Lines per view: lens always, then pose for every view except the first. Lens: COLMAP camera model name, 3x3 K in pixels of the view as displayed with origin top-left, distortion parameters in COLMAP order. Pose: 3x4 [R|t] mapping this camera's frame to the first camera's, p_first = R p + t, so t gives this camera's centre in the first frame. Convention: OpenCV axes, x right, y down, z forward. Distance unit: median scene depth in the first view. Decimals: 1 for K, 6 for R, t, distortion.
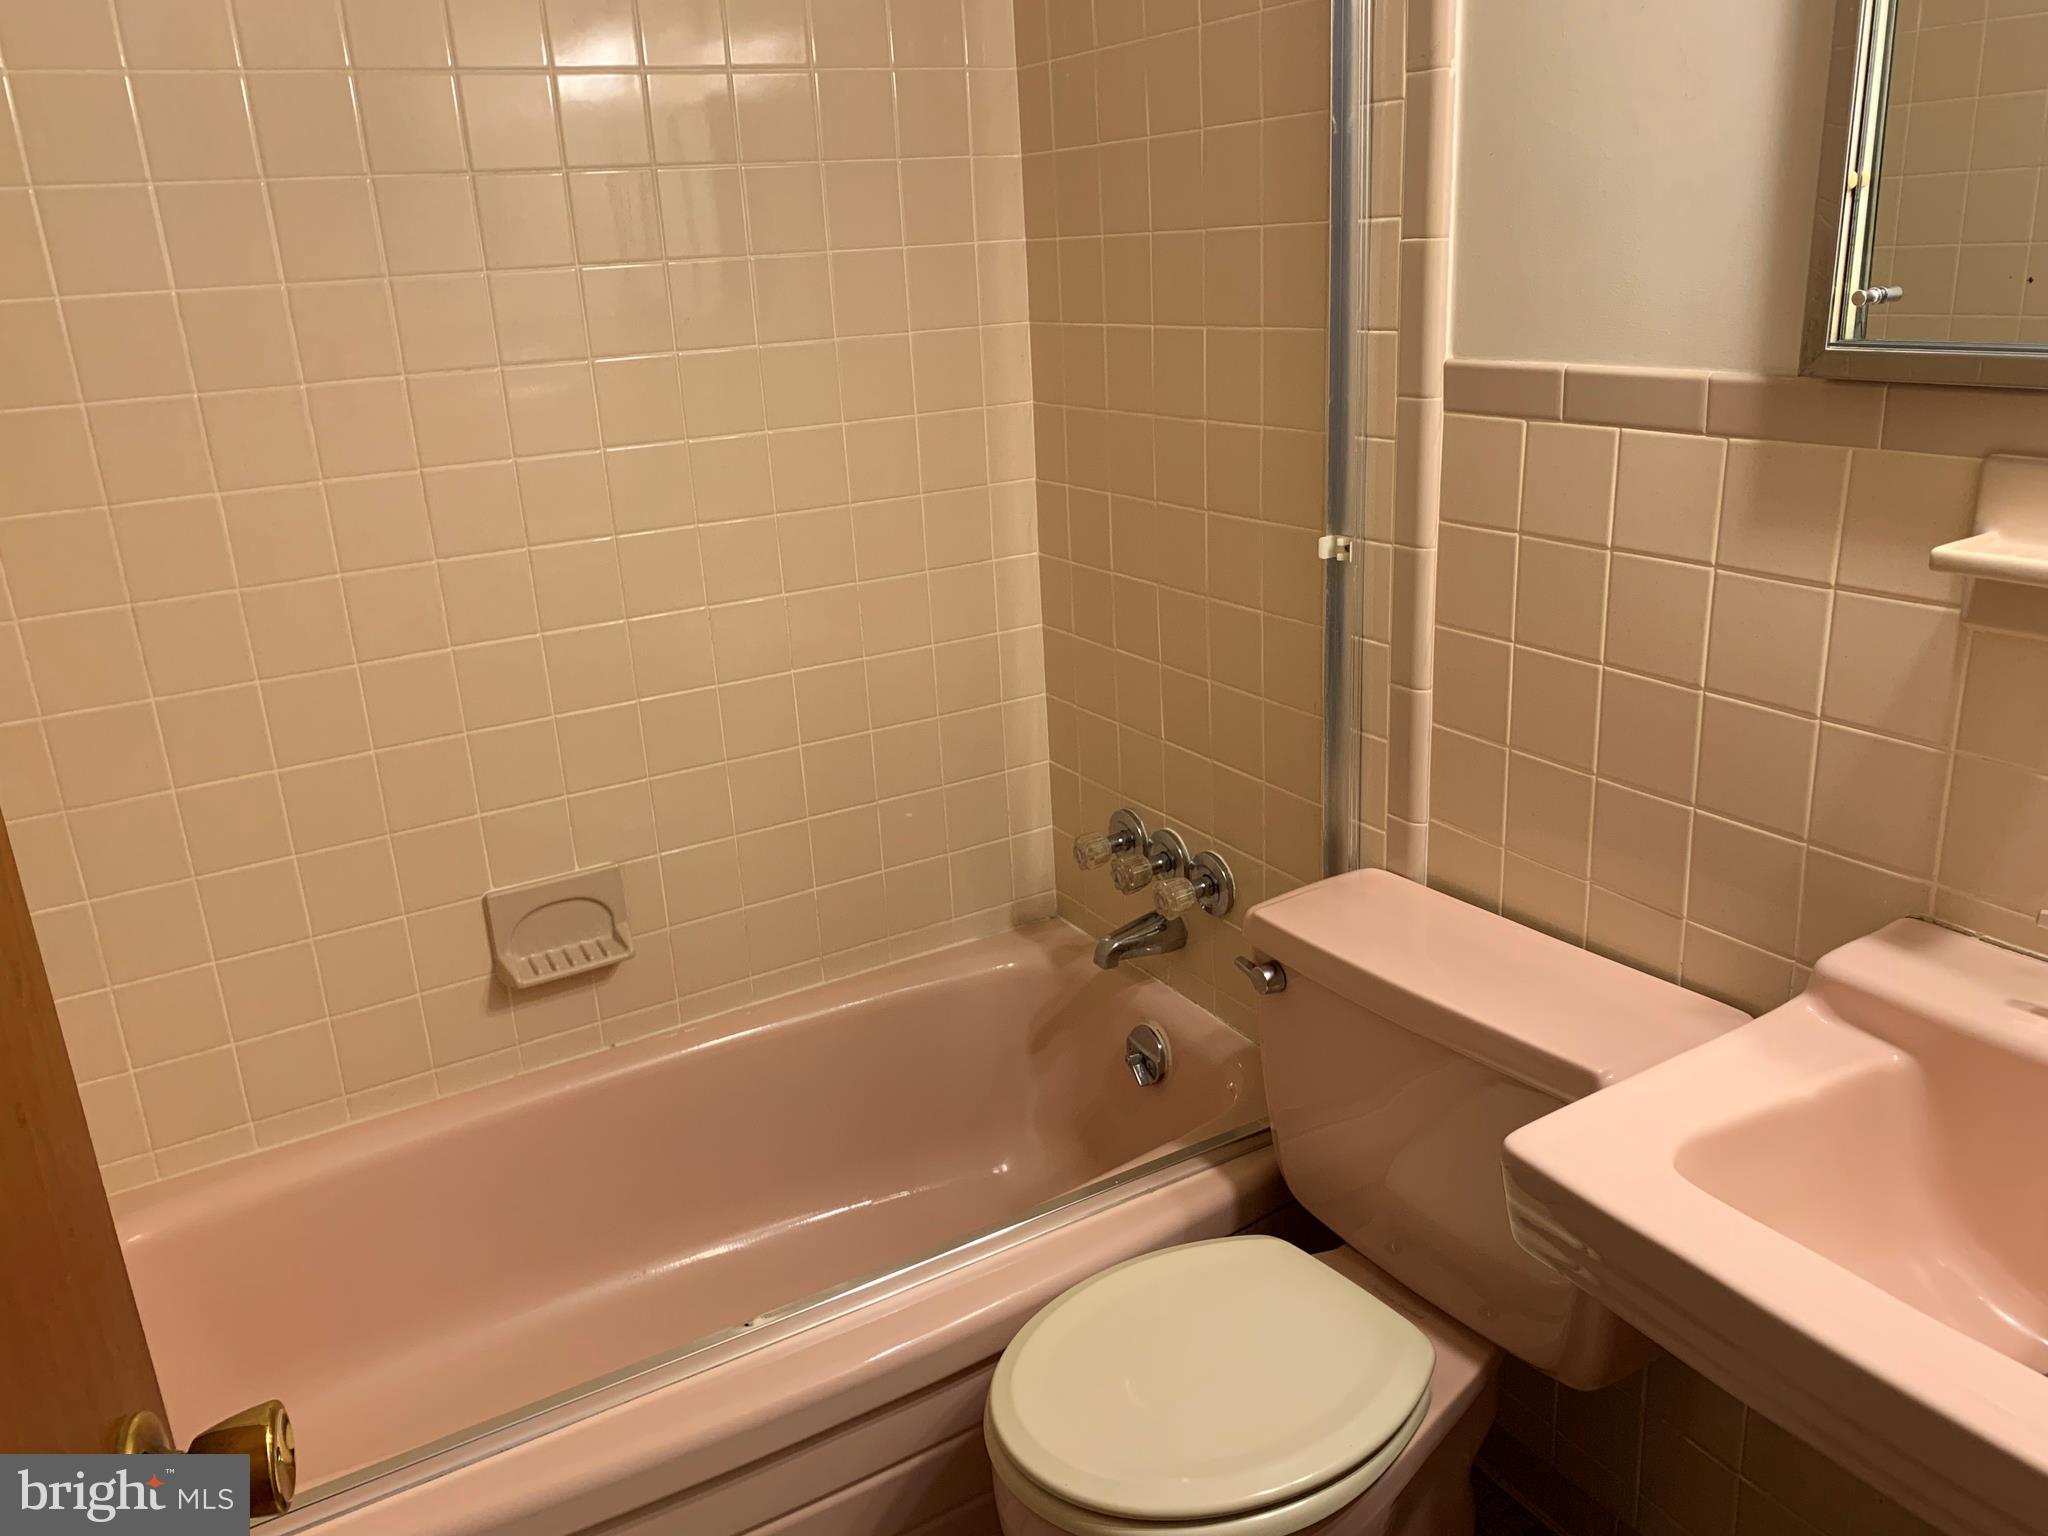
lens RADIAL K [[1564.4, 0, 1007.8], [0, 1564.4, 754.9], [0, 0, 1]] dist [0.047477, -0.072681]
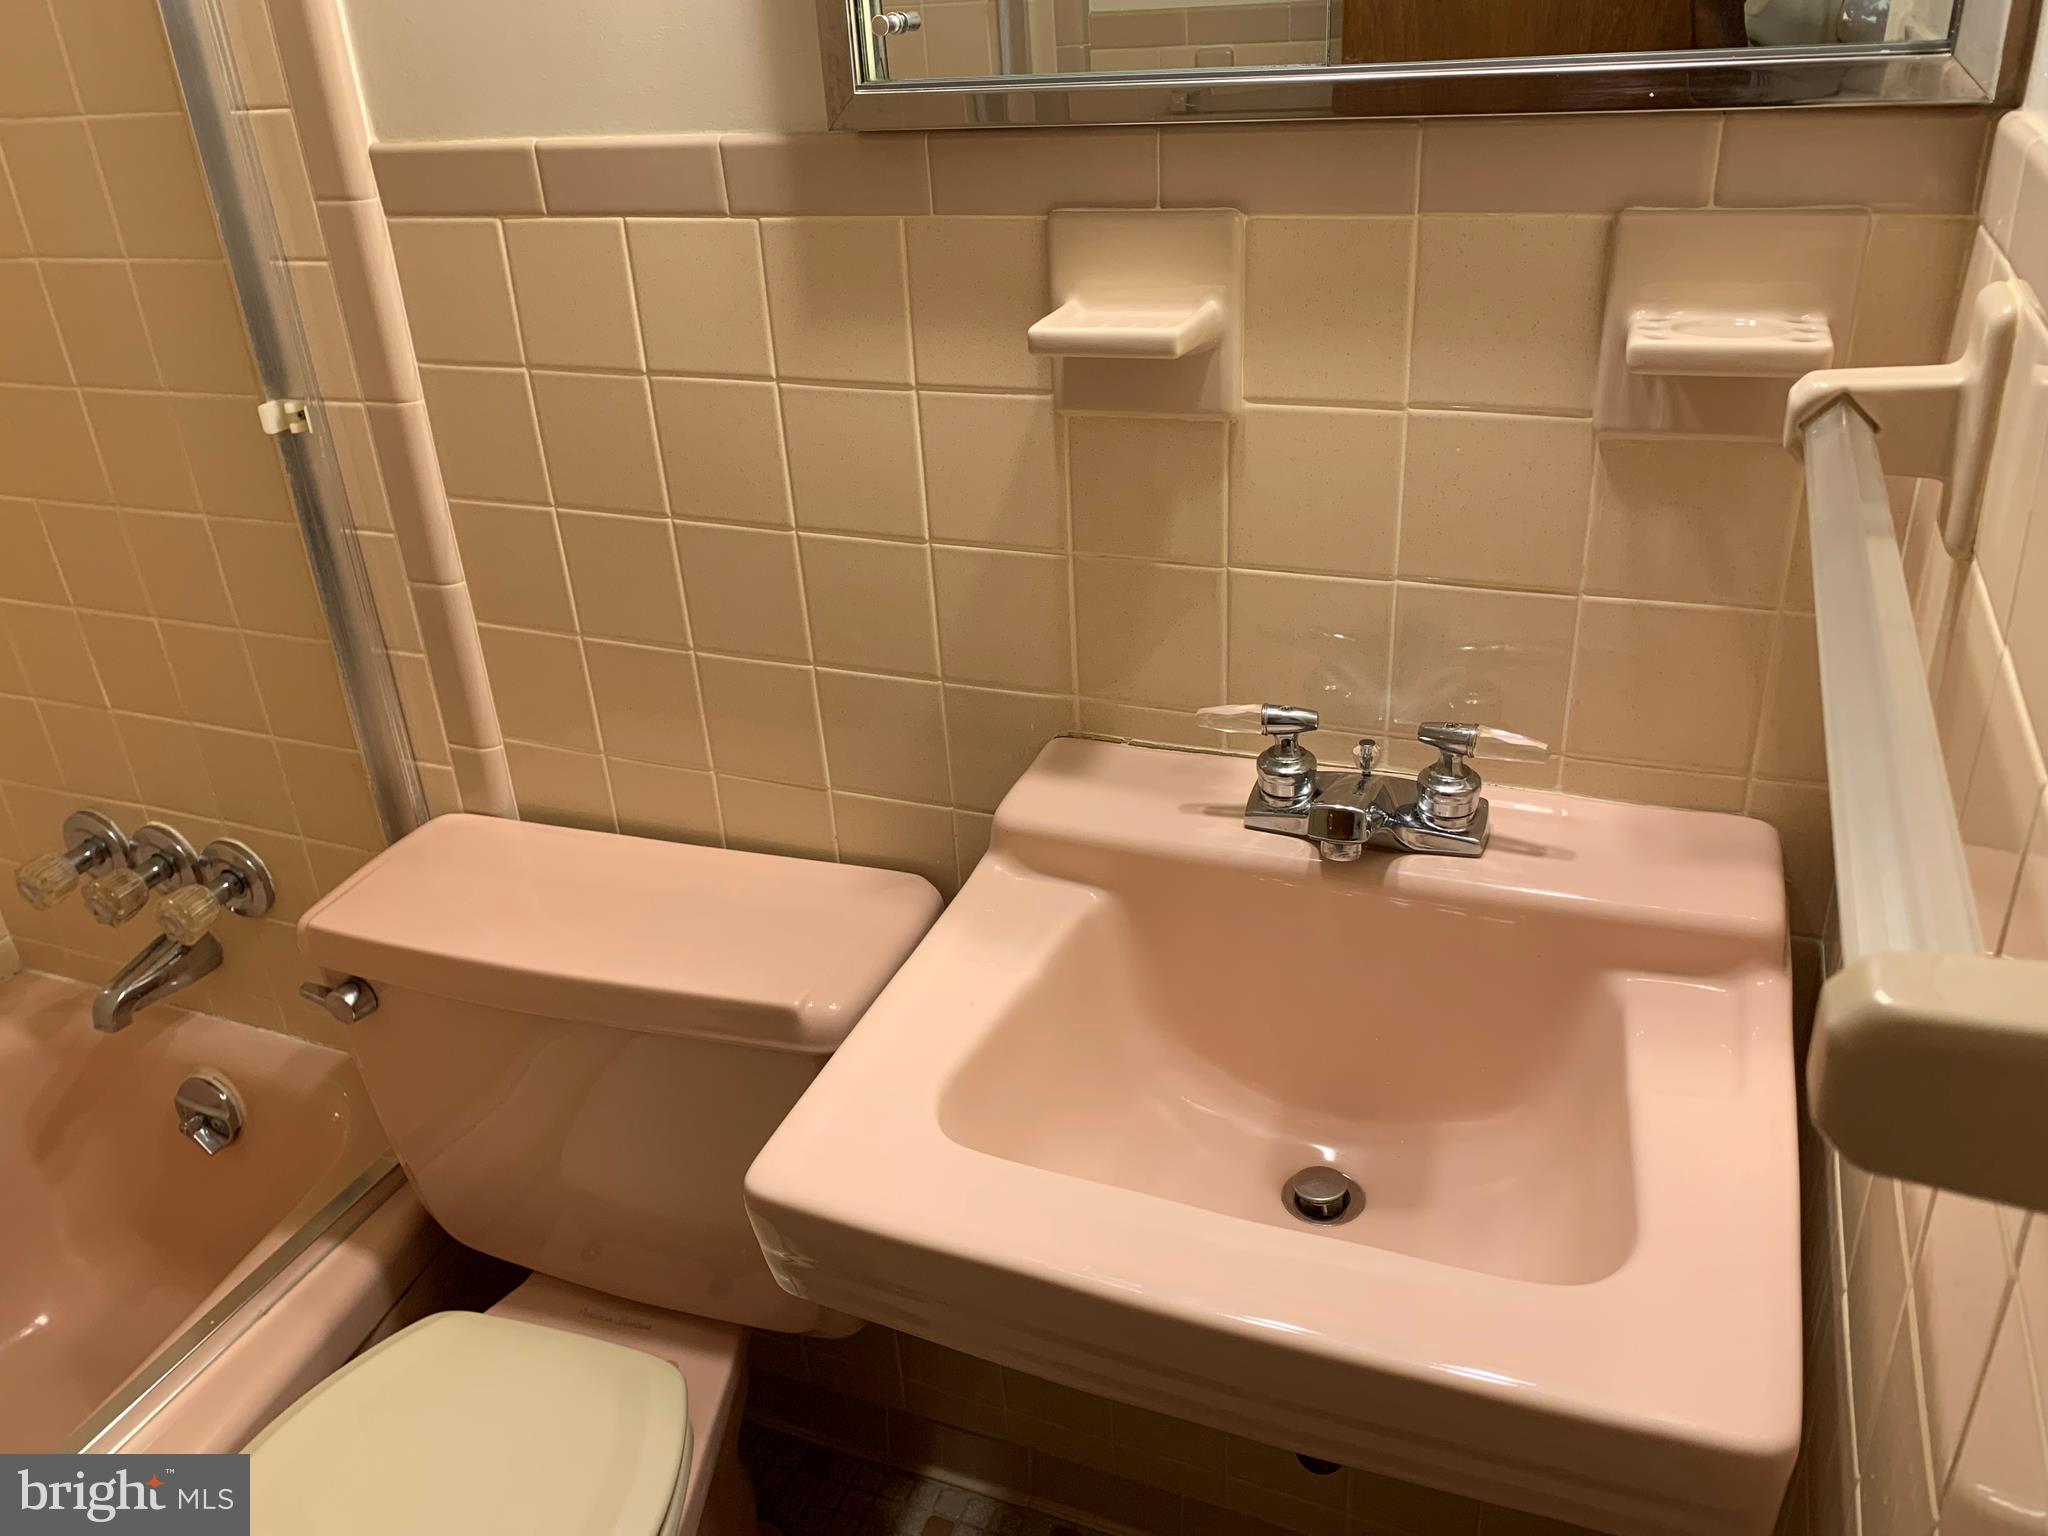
lens RADIAL K [[1564.4, 0, 1007.8], [0, 1564.4, 754.9], [0, 0, 1]] dist [0.047477, -0.072681]
pose [[0.799405, -0.260710, 0.541278, 0.038658], [0.202947, 0.965163, 0.165148, -0.032650], [-0.565477, -0.022170, 0.824466, 0.196297]]
